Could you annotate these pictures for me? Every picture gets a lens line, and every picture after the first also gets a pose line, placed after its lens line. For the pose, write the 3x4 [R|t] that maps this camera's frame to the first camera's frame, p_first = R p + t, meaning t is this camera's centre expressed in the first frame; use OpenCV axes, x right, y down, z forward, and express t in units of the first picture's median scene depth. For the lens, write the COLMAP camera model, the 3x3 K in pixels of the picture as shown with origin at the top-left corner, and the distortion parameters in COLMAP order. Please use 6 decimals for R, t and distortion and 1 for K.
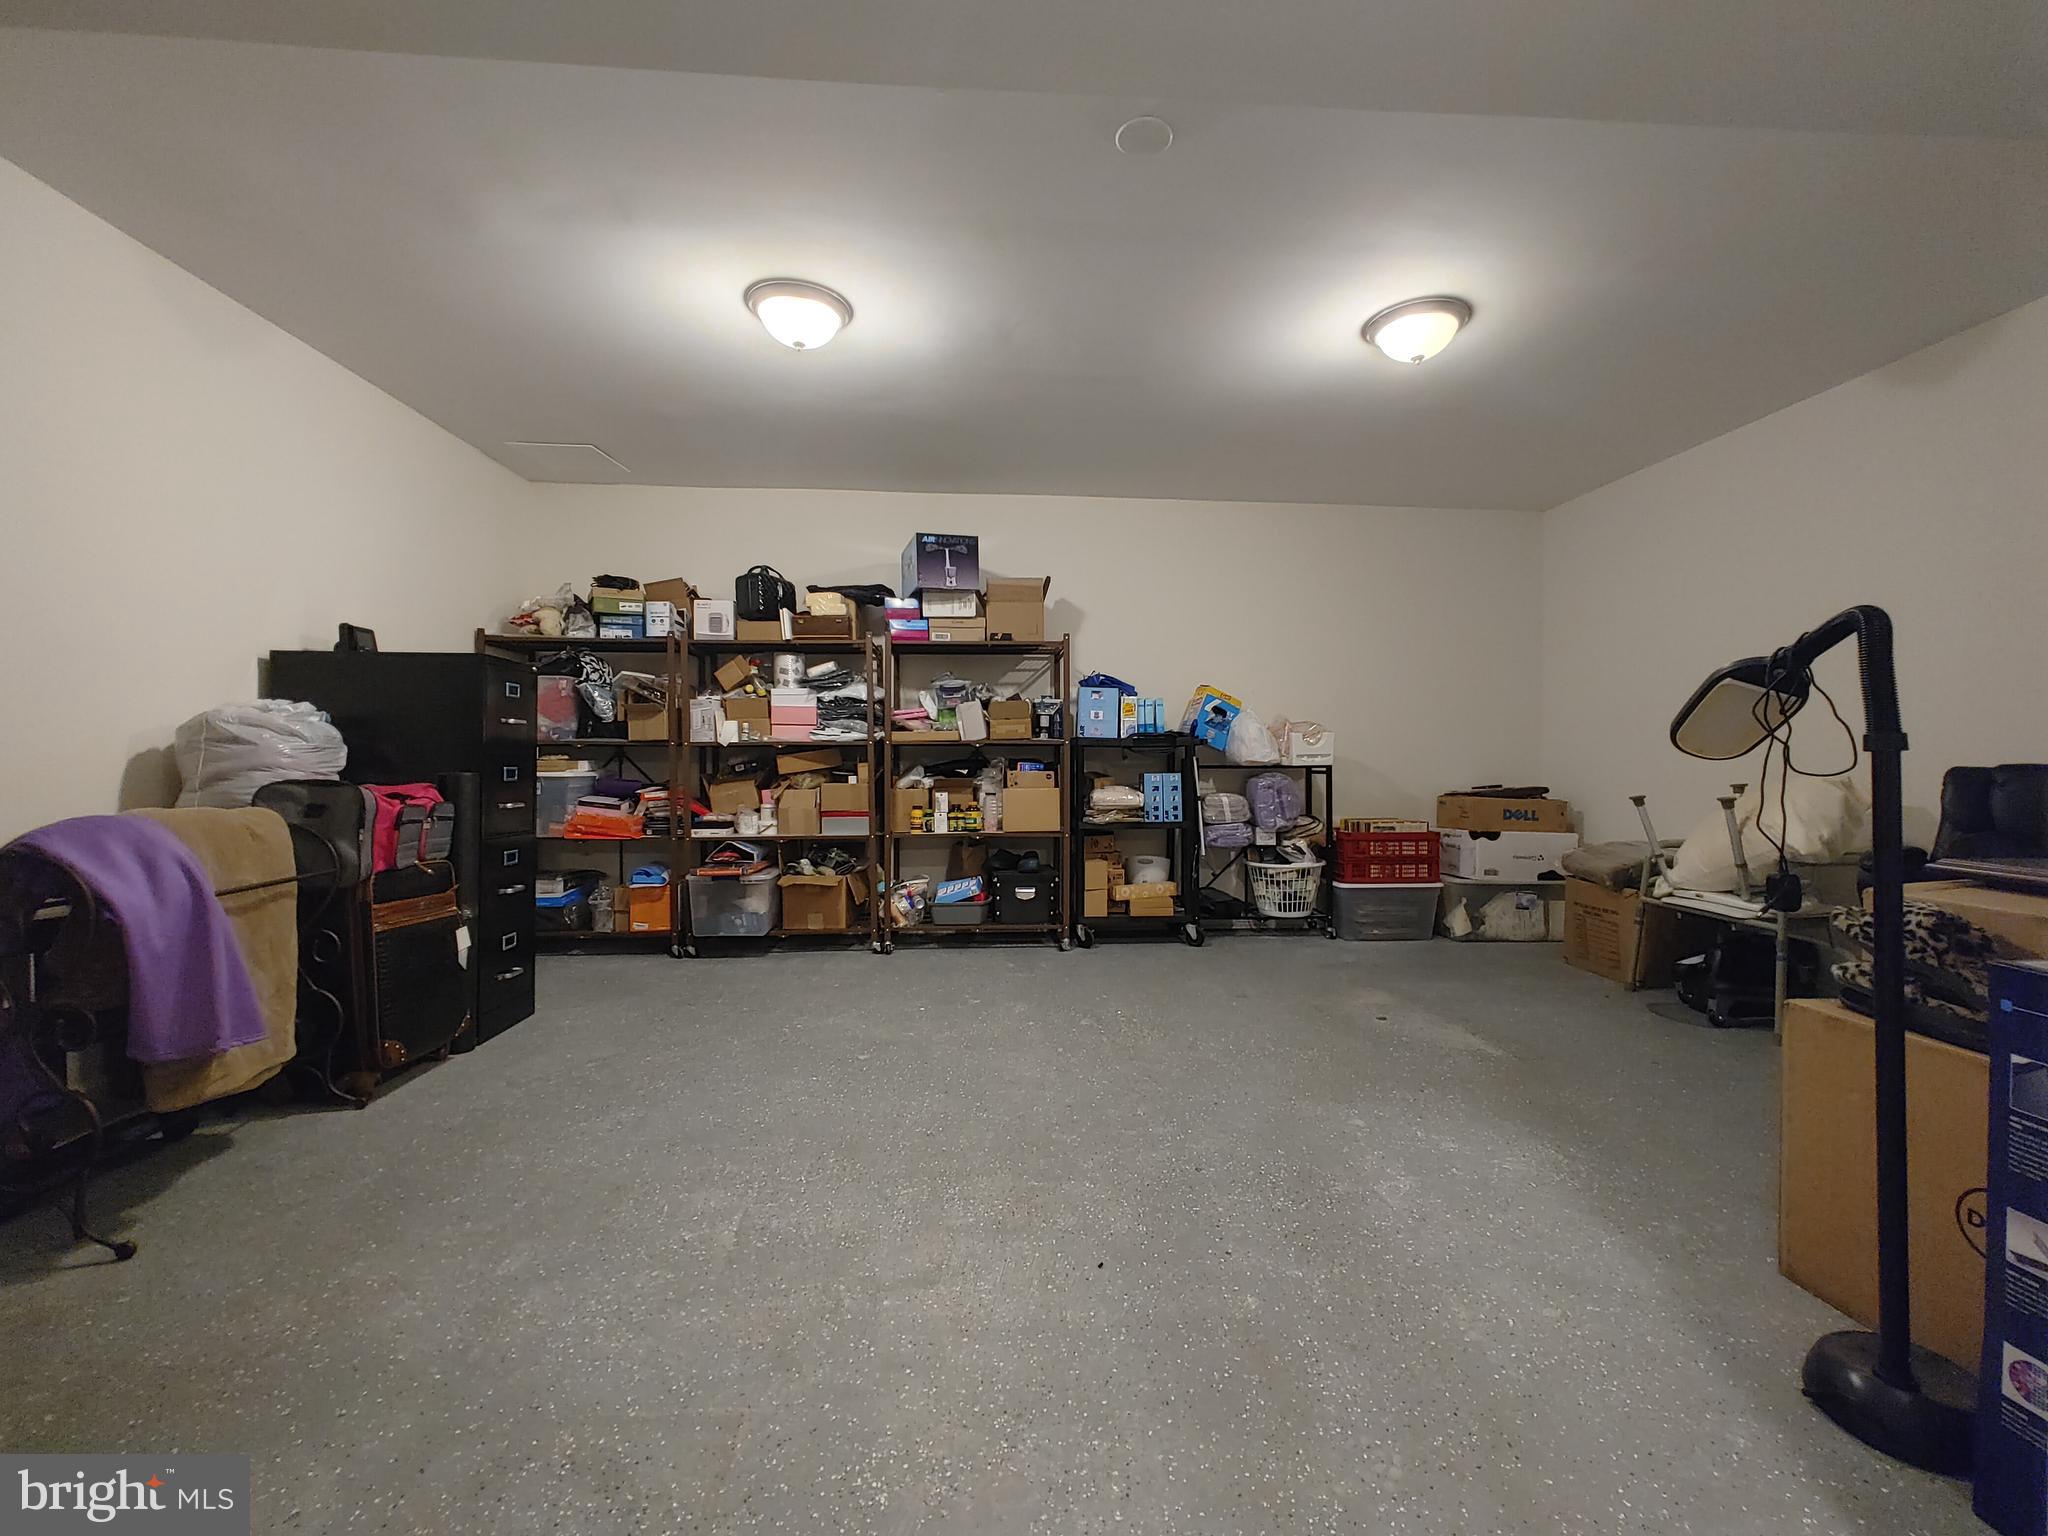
lens RADIAL K [[884.7, 0, 1024.0], [0, 884.7, 768.0], [0, 0, 1]] dist [-0.000909, 0.000763]
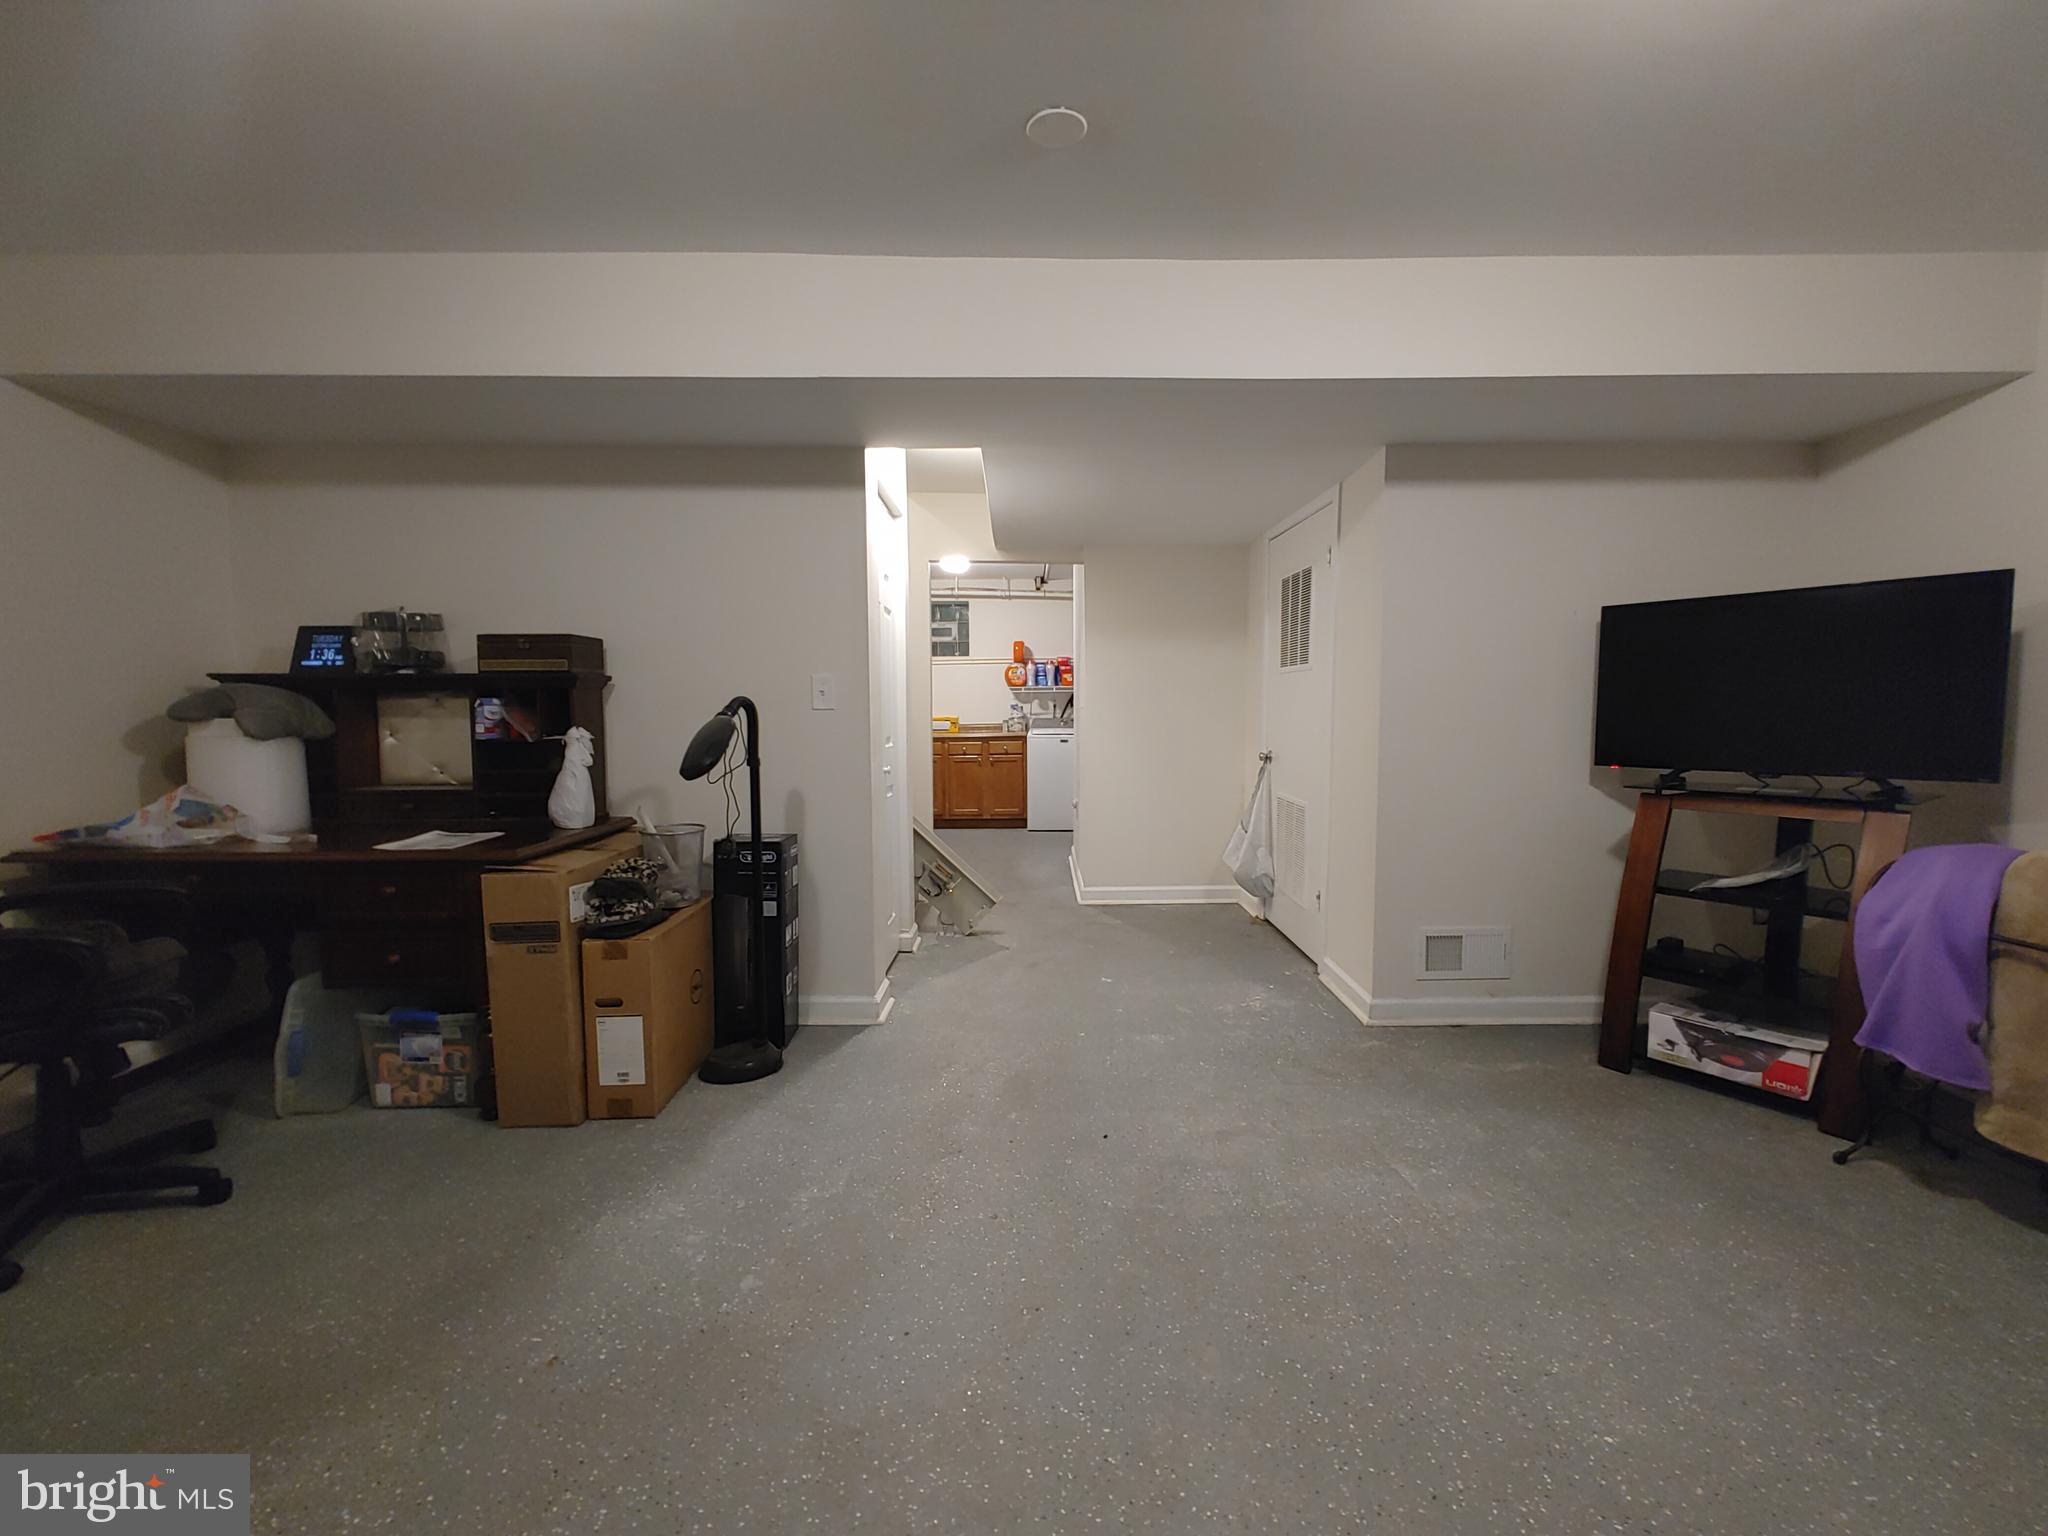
lens RADIAL K [[884.7, 0, 1024.0], [0, 884.7, 768.0], [0, 0, 1]] dist [-0.000909, 0.000763]
pose [[-0.997928, -0.005950, 0.064060, 0.127221], [-0.000727, 0.996693, 0.081253, -0.144835], [-0.064332, 0.081038, -0.994633, 2.344705]]
